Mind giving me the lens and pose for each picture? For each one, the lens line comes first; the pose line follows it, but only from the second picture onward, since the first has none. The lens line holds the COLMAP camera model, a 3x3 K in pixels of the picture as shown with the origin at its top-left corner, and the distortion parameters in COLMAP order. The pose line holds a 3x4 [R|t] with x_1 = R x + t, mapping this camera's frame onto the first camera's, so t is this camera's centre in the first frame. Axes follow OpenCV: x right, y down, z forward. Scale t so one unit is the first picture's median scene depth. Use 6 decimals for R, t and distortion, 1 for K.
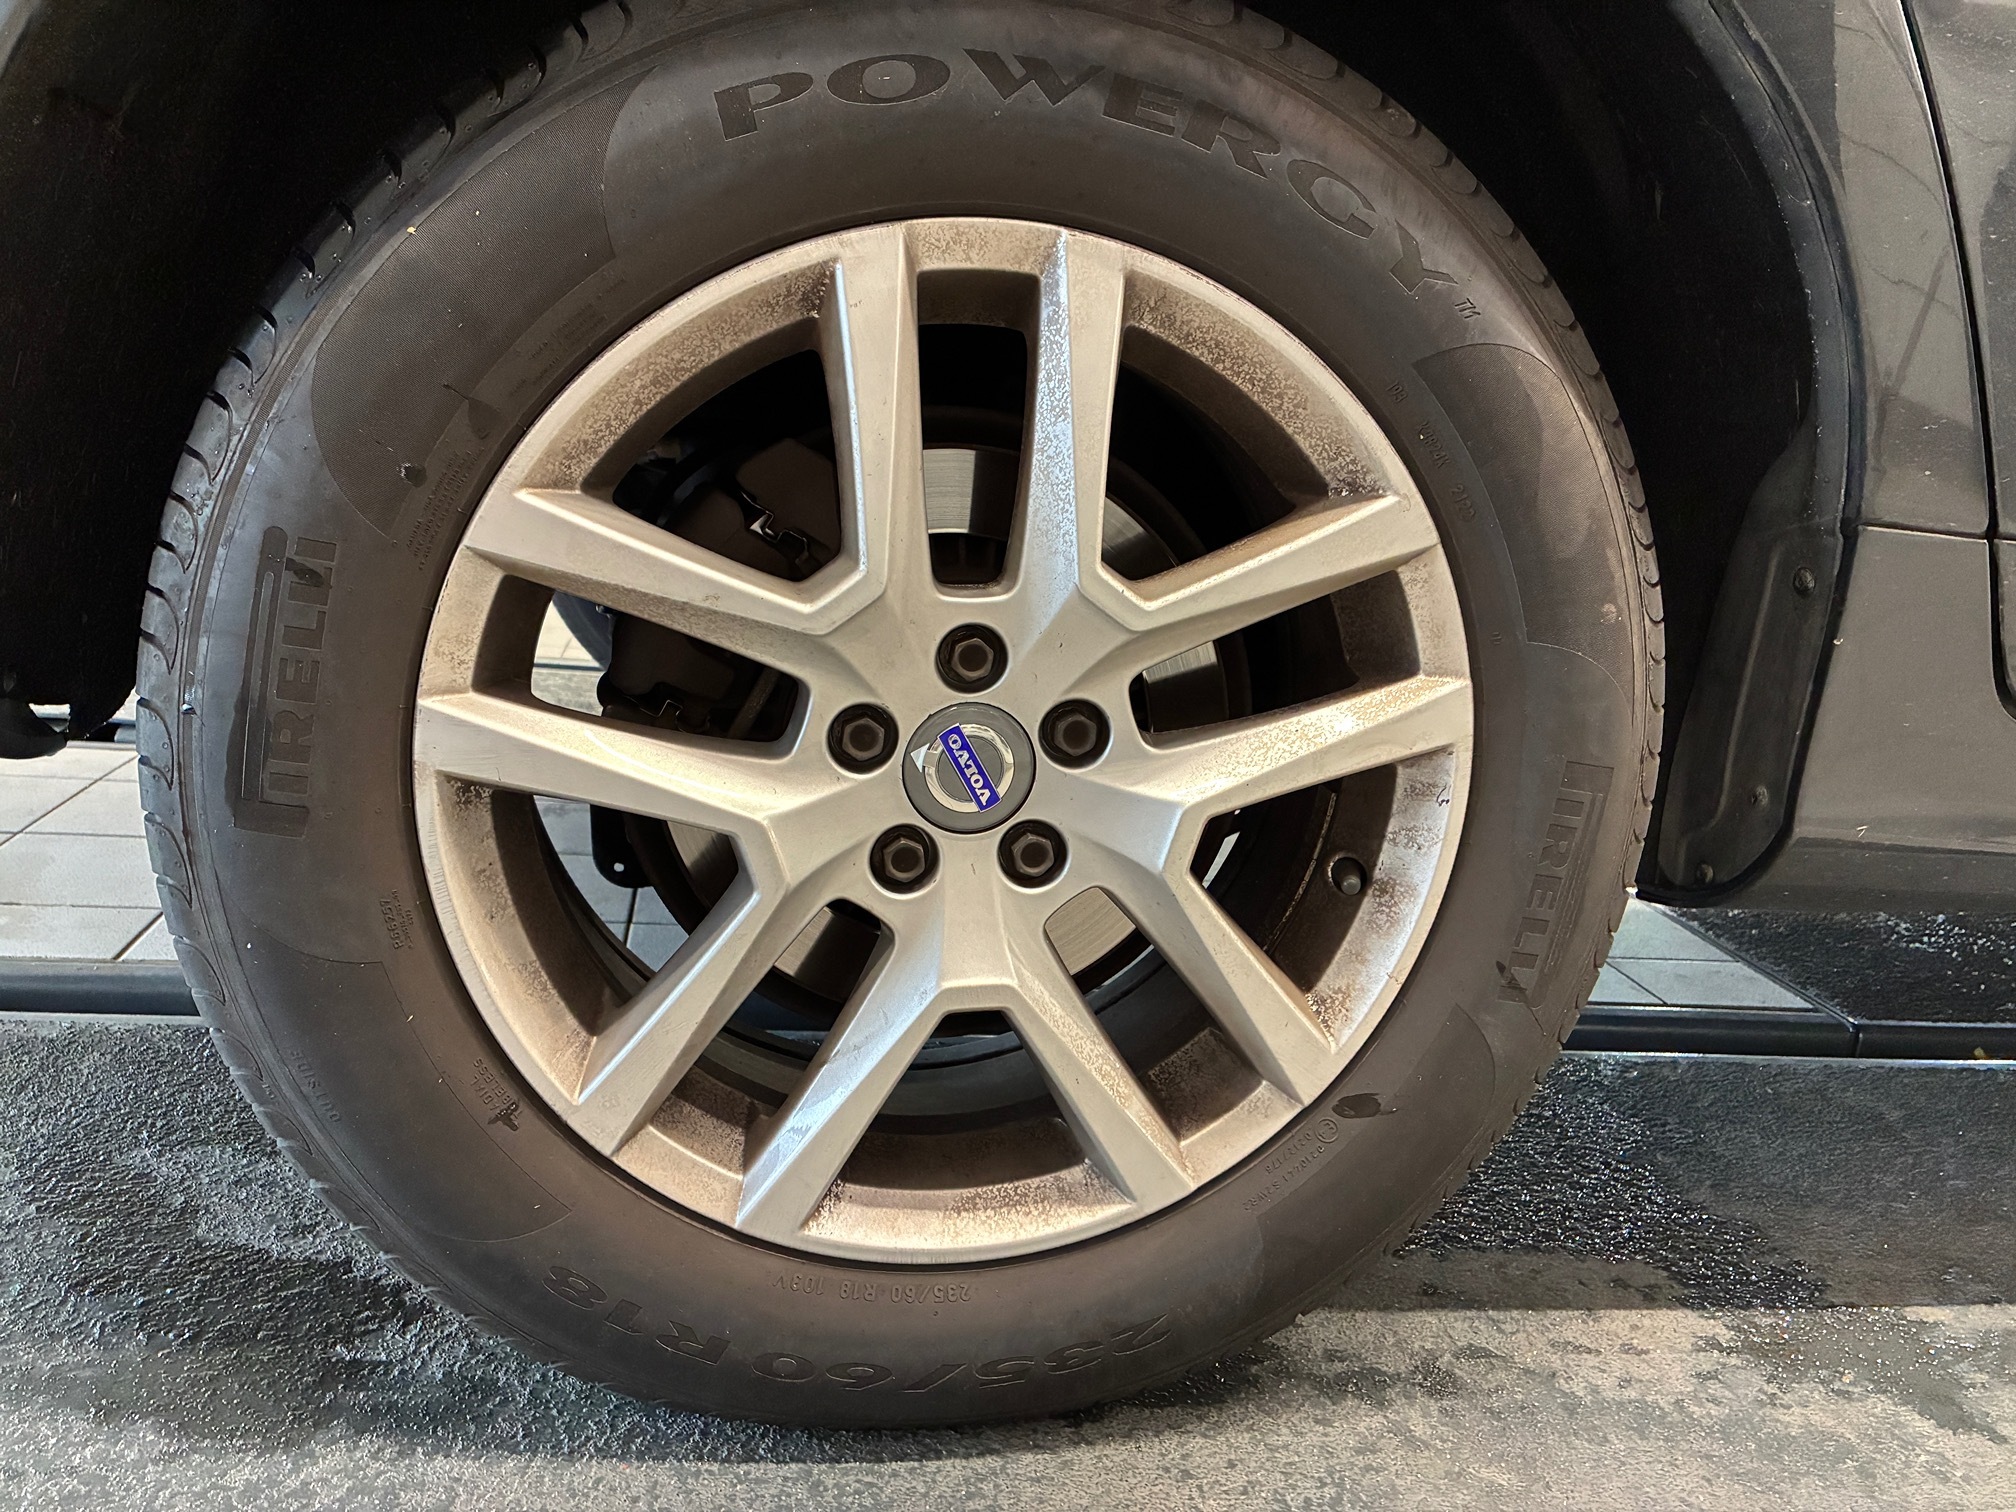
lens RADIAL K [[1548.4, 0, 999.5], [0, 1548.4, 750.3], [0, 0, 1]] dist [0.063416, 0.000196]
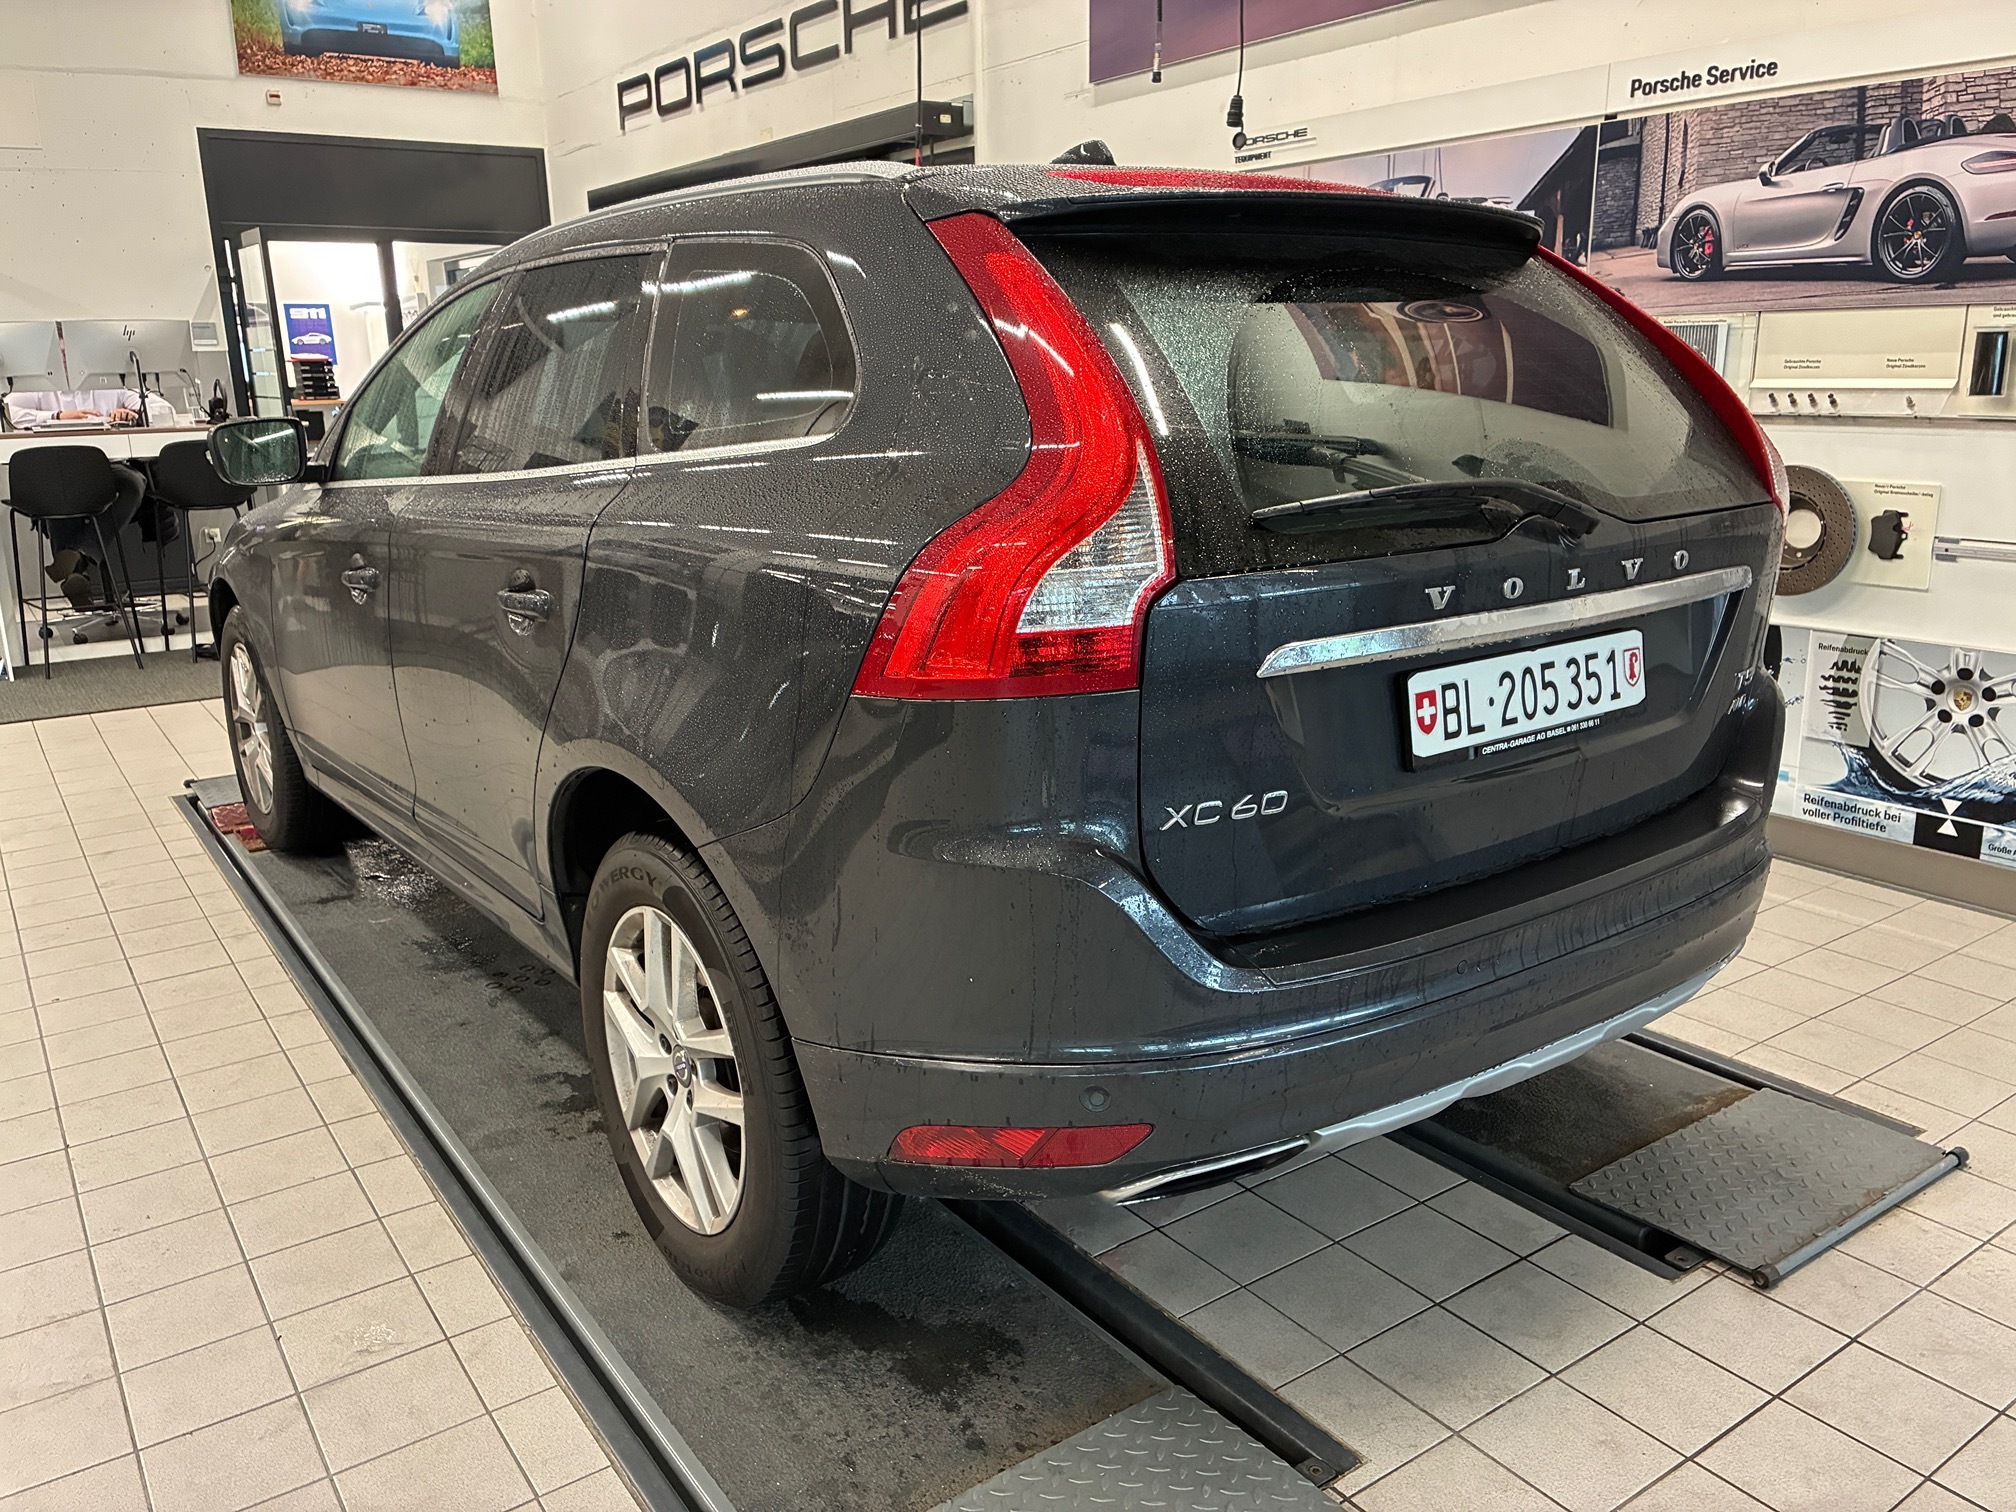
lens RADIAL K [[1528.0, 0, 1019.1], [0, 1528.0, 769.9], [0, 0, 1]] dist [0.060582, -0.082716]
pose [[0.440925, 0.224349, -0.869053, 2.868945], [-0.199216, 0.968567, 0.148964, -1.177426], [0.875156, 0.107447, 0.471760, 0.067555]]
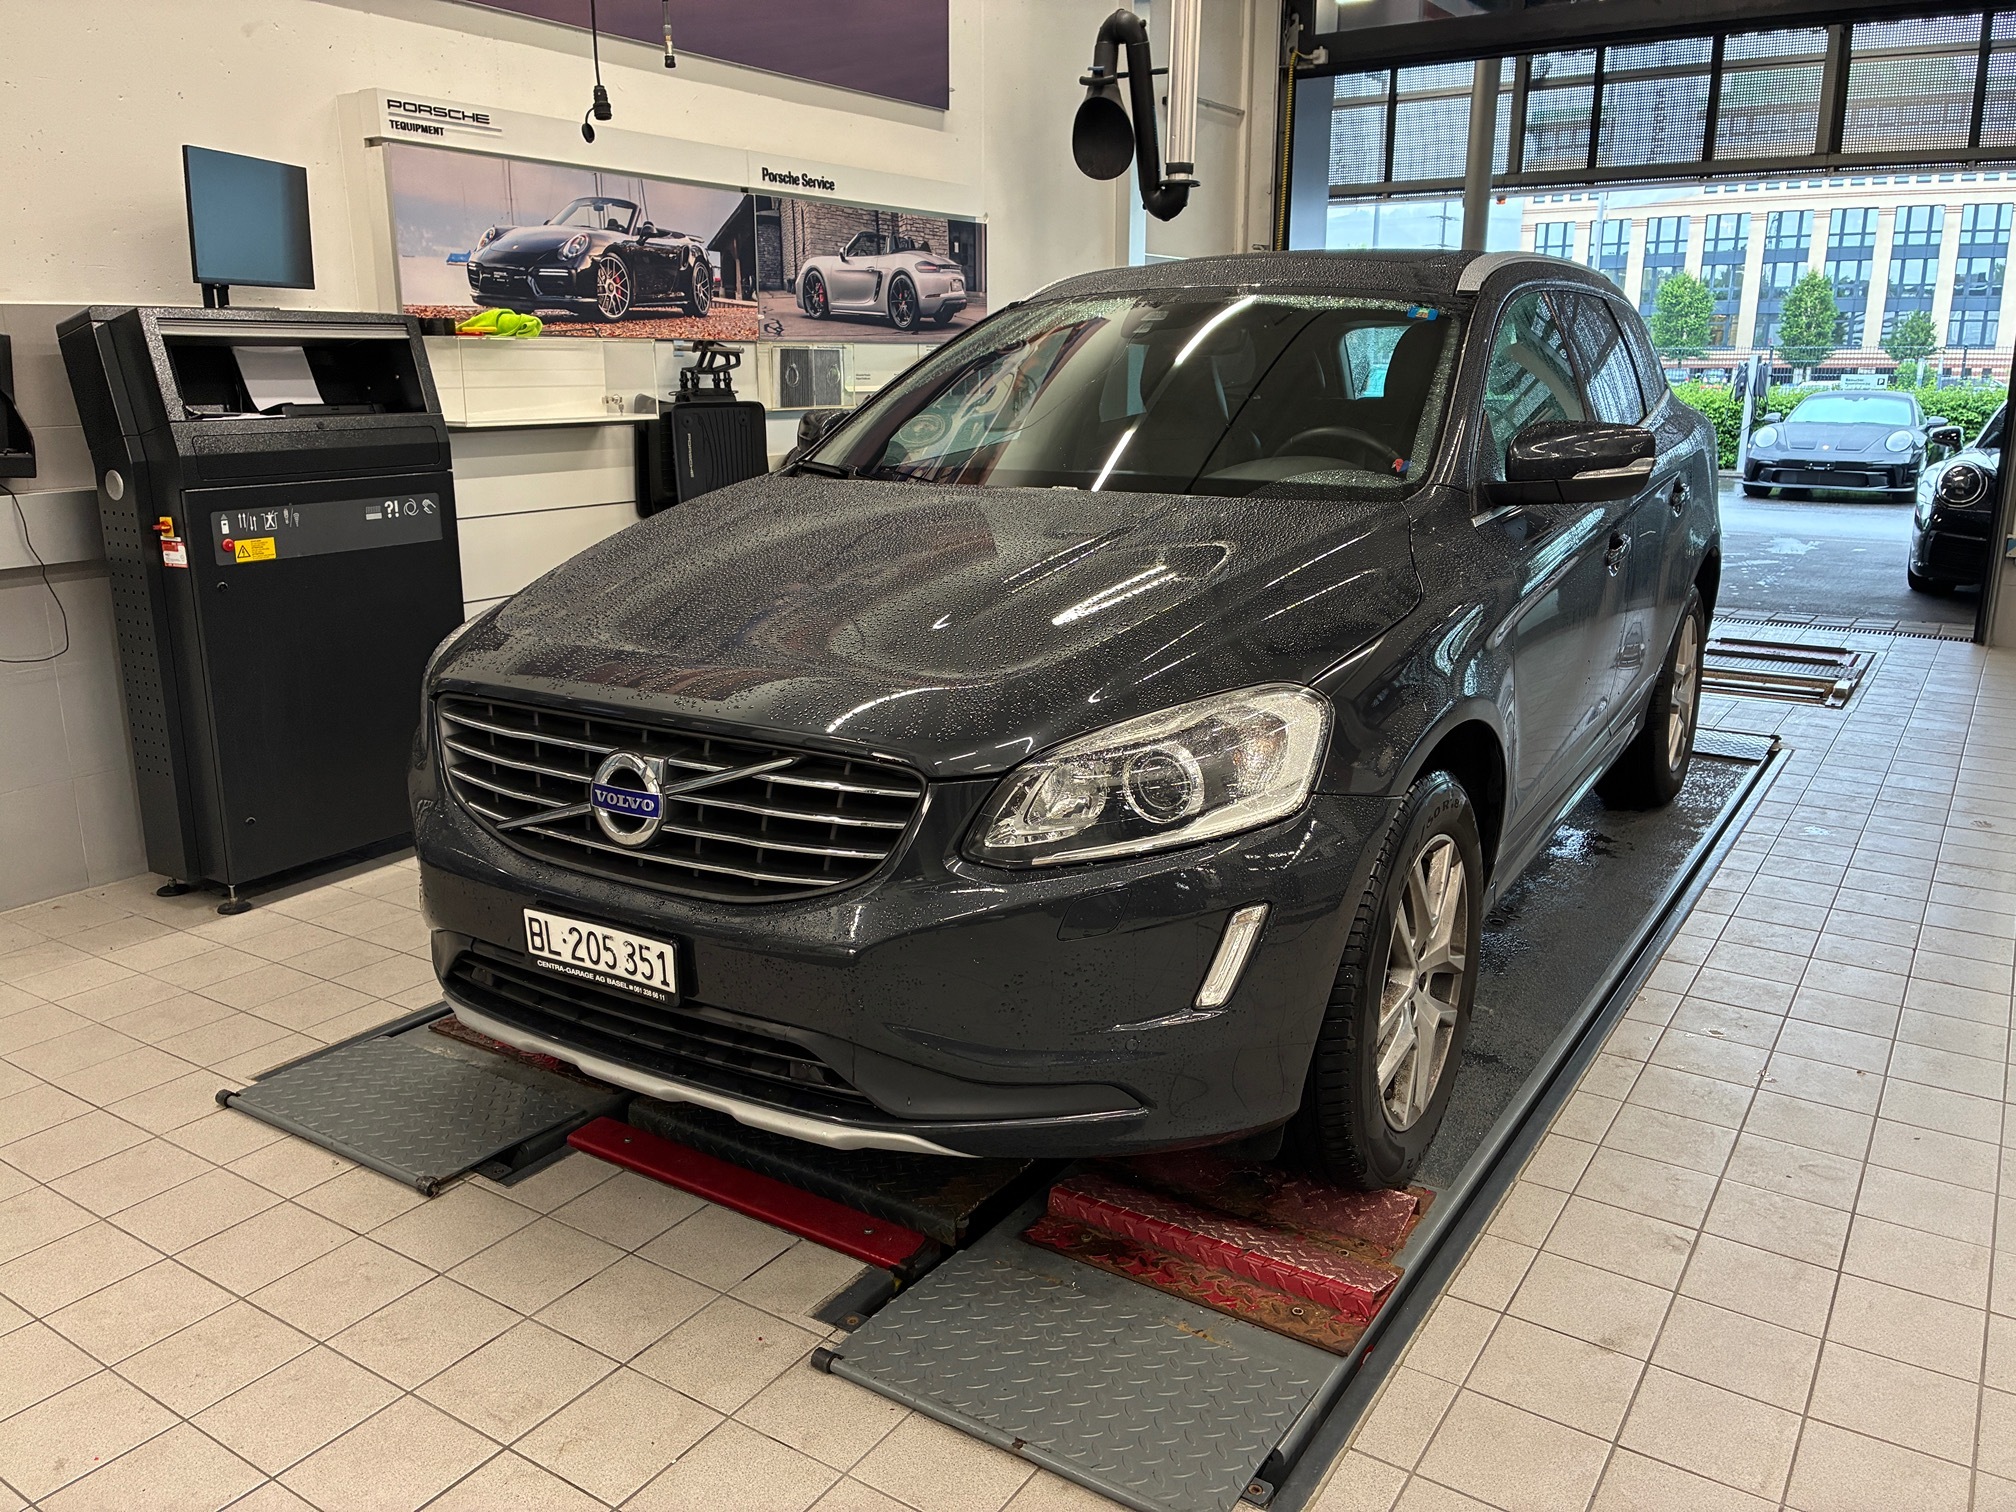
lens RADIAL K [[1528.0, 0, 1011.9], [0, 1528.0, 747.7], [0, 0, 1]] dist [0.060582, -0.082716]
pose [[0.670122, -0.185133, 0.718792, -6.727648], [0.183711, 0.979634, 0.081044, -0.802394], [-0.719157, 0.077740, 0.690485, -1.495716]]
